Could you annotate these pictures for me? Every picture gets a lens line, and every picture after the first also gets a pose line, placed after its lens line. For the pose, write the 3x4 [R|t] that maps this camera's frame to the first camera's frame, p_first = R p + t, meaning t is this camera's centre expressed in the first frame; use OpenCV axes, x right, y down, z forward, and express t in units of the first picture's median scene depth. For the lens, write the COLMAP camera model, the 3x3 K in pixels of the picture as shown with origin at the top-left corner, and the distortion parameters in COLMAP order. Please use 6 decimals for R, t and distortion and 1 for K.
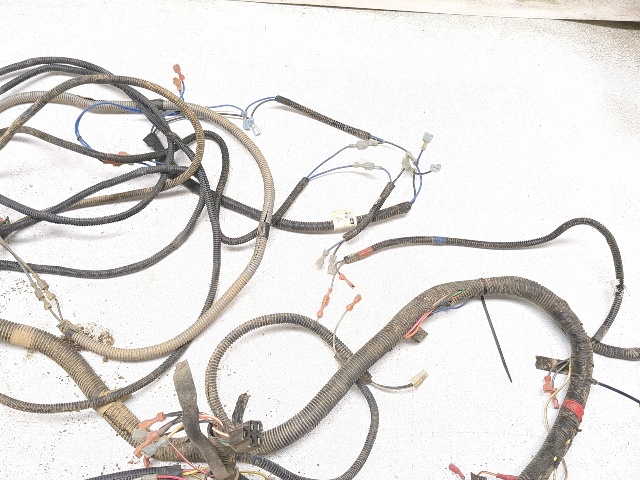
lens RADIAL K [[544.8, 0, 320.0], [0, 544.8, 240.0], [0, 0, 1]] dist [0.037088, -0.086511]
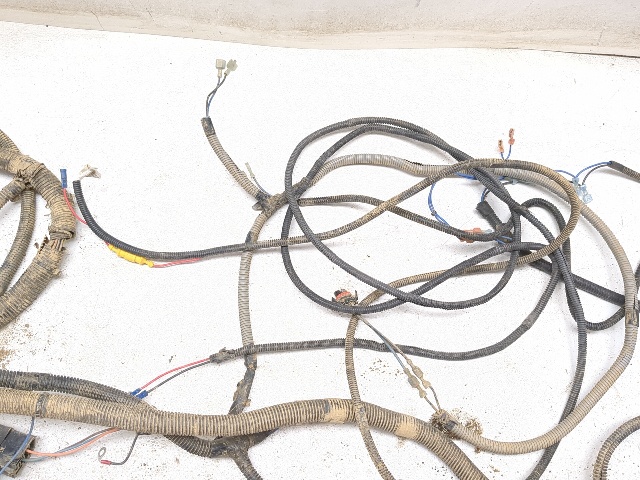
lens RADIAL K [[544.8, 0, 320.0], [0, 544.8, 240.0], [0, 0, 1]] dist [0.037088, -0.086511]
pose [[0.996421, 0.030012, -0.079022, -0.572121], [-0.027384, 0.999042, 0.034132, -0.168969], [0.079971, -0.031846, 0.996288, 0.024777]]
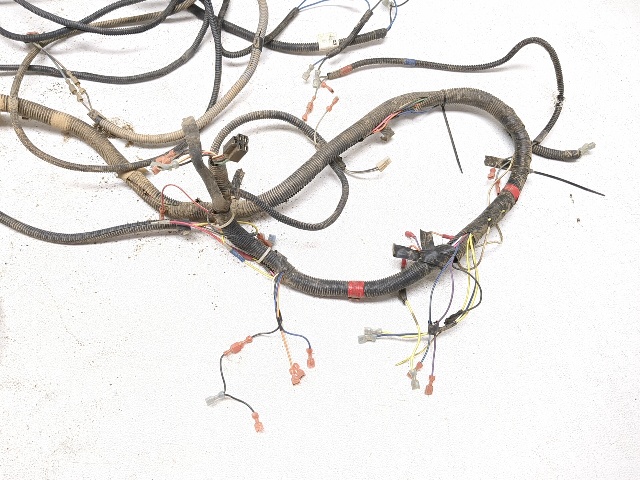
lens RADIAL K [[544.8, 0, 320.0], [0, 544.8, 240.0], [0, 0, 1]] dist [0.037088, -0.086511]
pose [[0.999554, 0.020596, -0.021610, 0.064260], [-0.018537, 0.995633, 0.091493, 0.292871], [0.023400, -0.091052, 0.995571, -0.211750]]
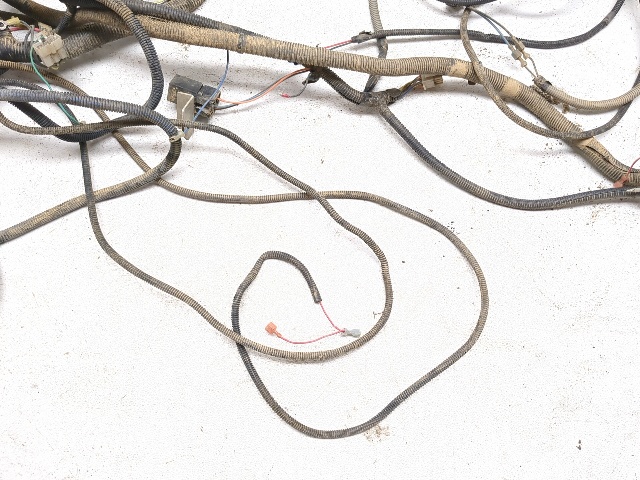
lens RADIAL K [[544.8, 0, 320.0], [0, 544.8, 240.0], [0, 0, 1]] dist [0.037088, -0.086511]
pose [[0.994681, 0.041788, -0.094141, -0.765287], [-0.026053, 0.986356, 0.162554, 0.300450], [0.099650, -0.159237, 0.982198, -0.282590]]
